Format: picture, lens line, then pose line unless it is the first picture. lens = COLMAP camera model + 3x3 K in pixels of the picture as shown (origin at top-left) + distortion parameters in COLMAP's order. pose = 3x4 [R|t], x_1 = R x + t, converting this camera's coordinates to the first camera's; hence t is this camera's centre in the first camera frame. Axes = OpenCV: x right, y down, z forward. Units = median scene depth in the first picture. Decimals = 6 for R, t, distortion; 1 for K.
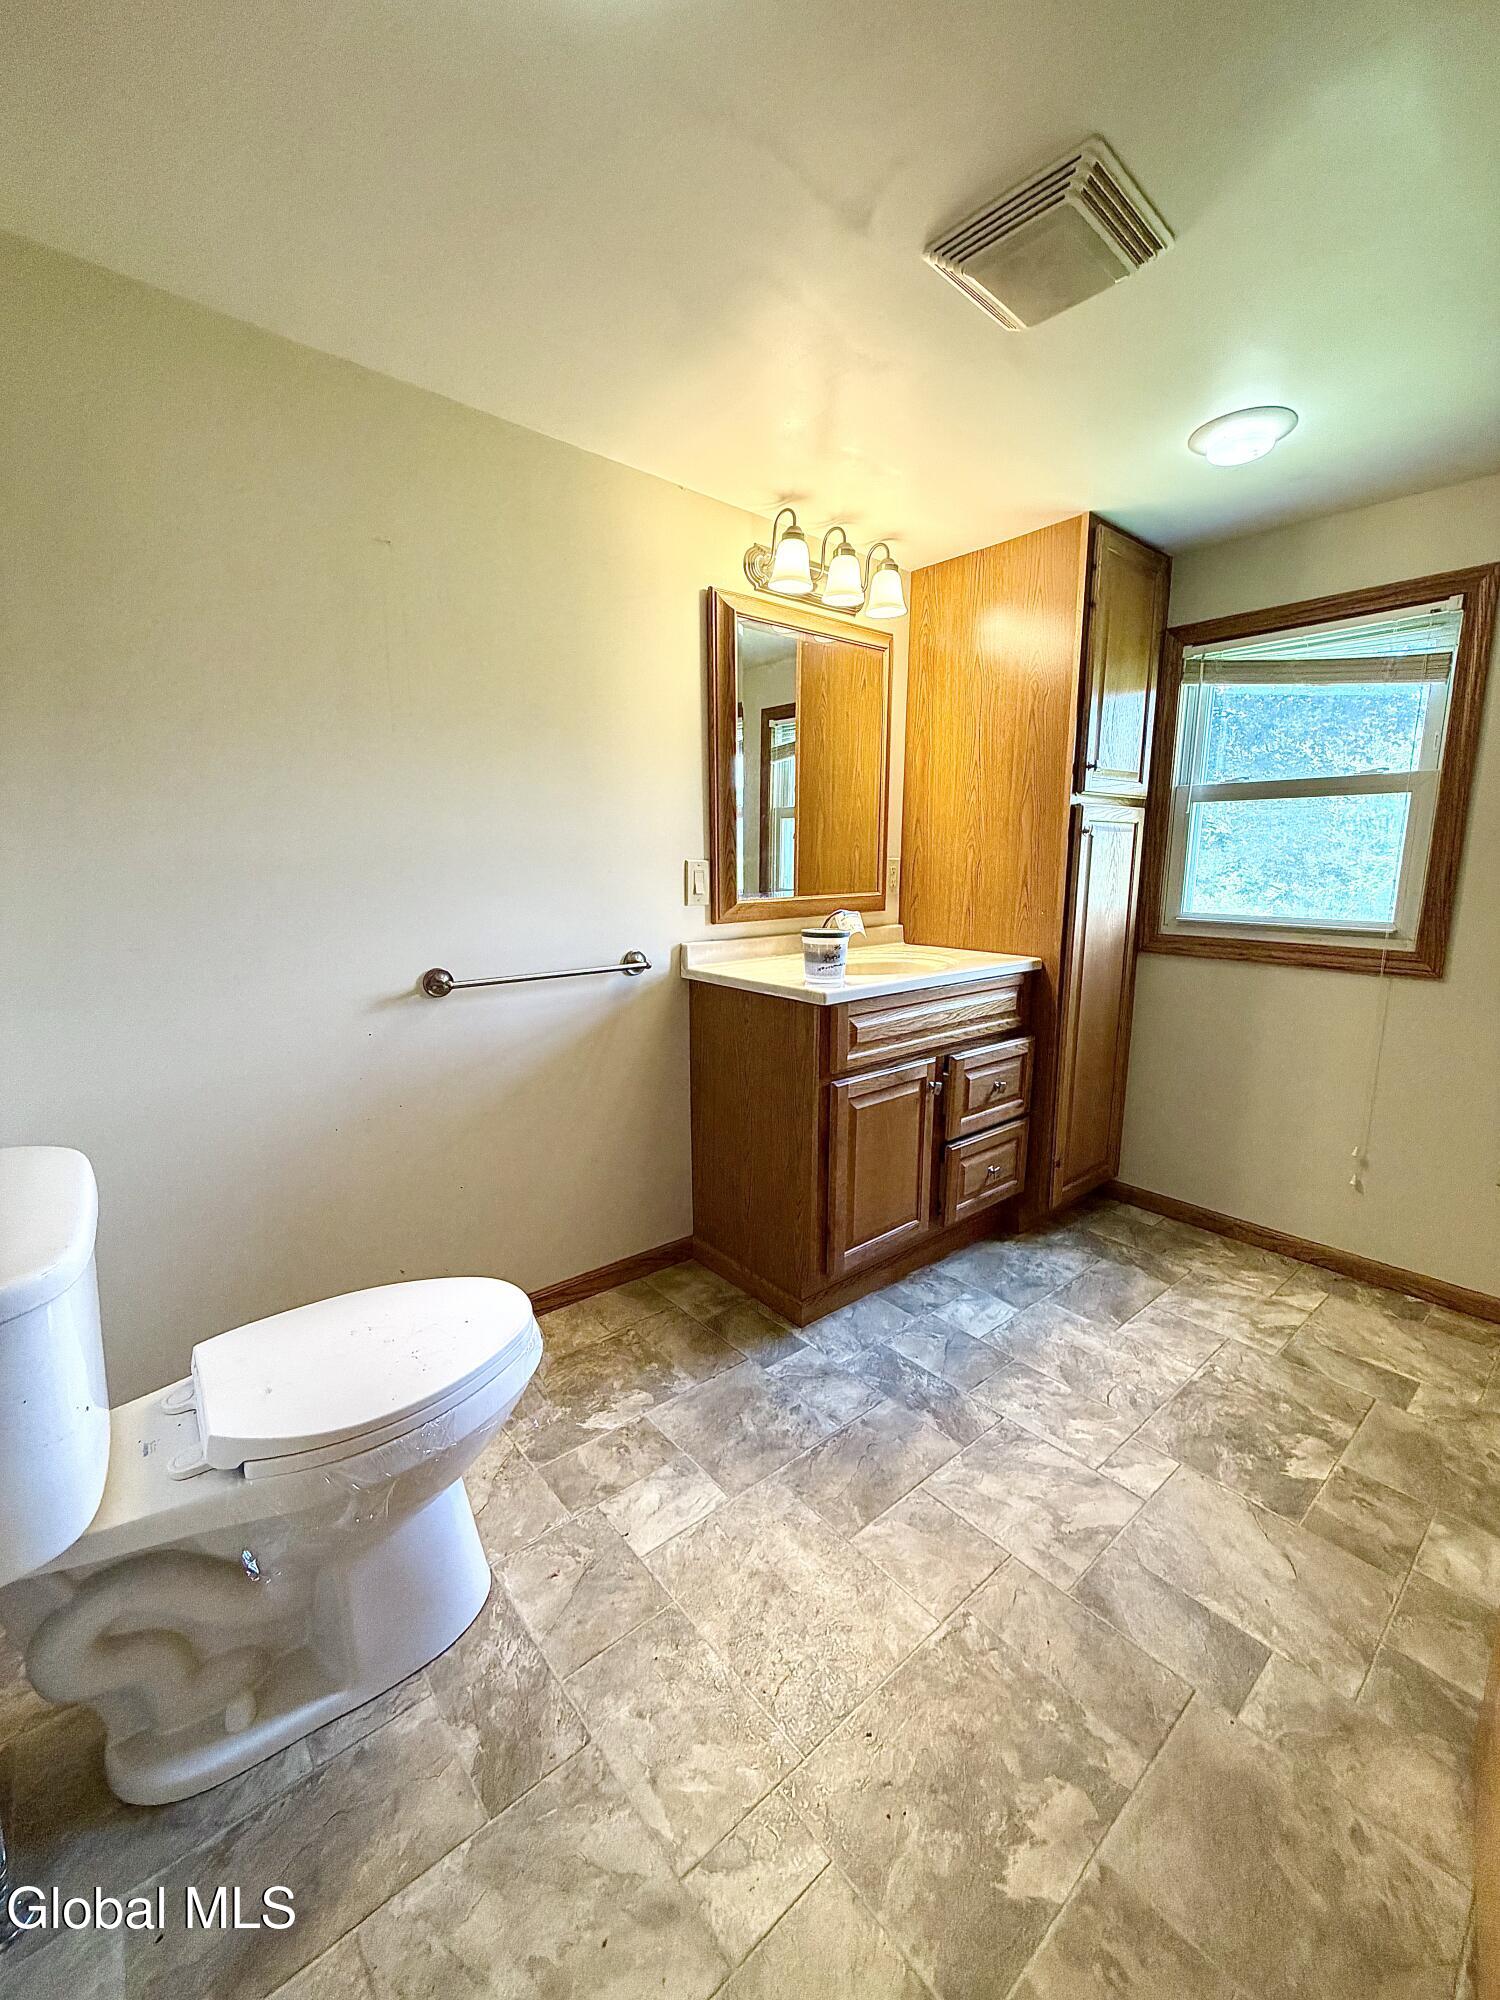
lens RADIAL K [[797.9, 0, 748.6], [0, 797.9, 995.5], [0, 0, 1]] dist [0.001298, 0.000316]
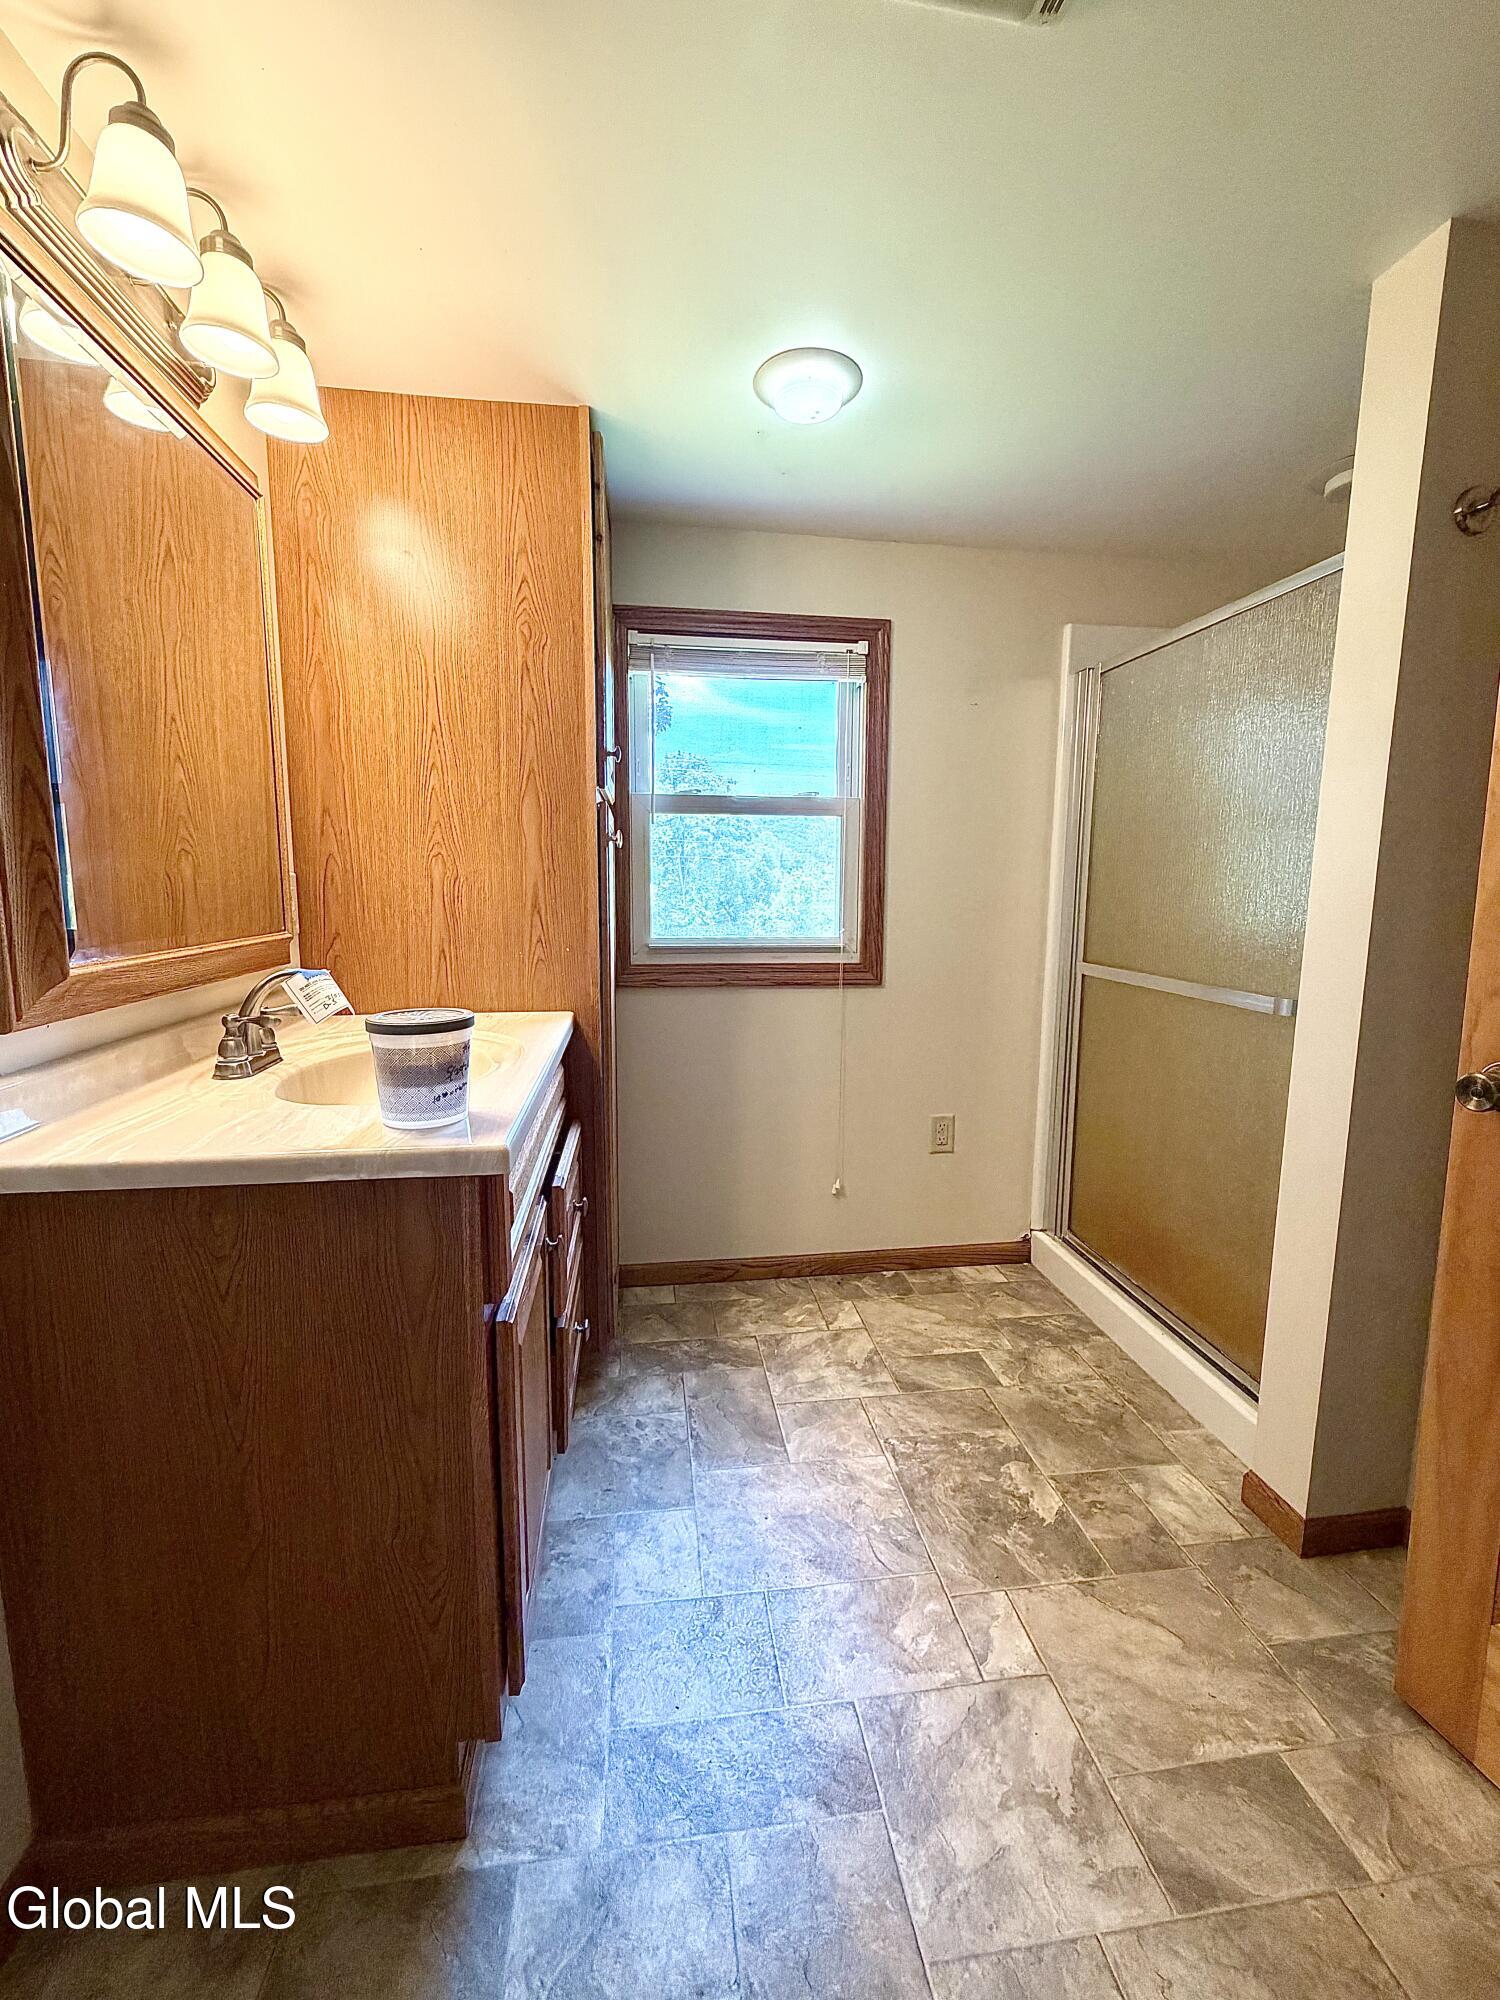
lens RADIAL K [[826.2, 0, 746.2], [0, 826.2, 996.9], [0, 0, 1]] dist [0.002087, -0.000127]
pose [[0.537744, -0.113491, 0.835435, -0.192424], [0.140639, 0.989090, 0.043839, -0.079056], [-0.831295, 0.093920, 0.547839, 0.511348]]
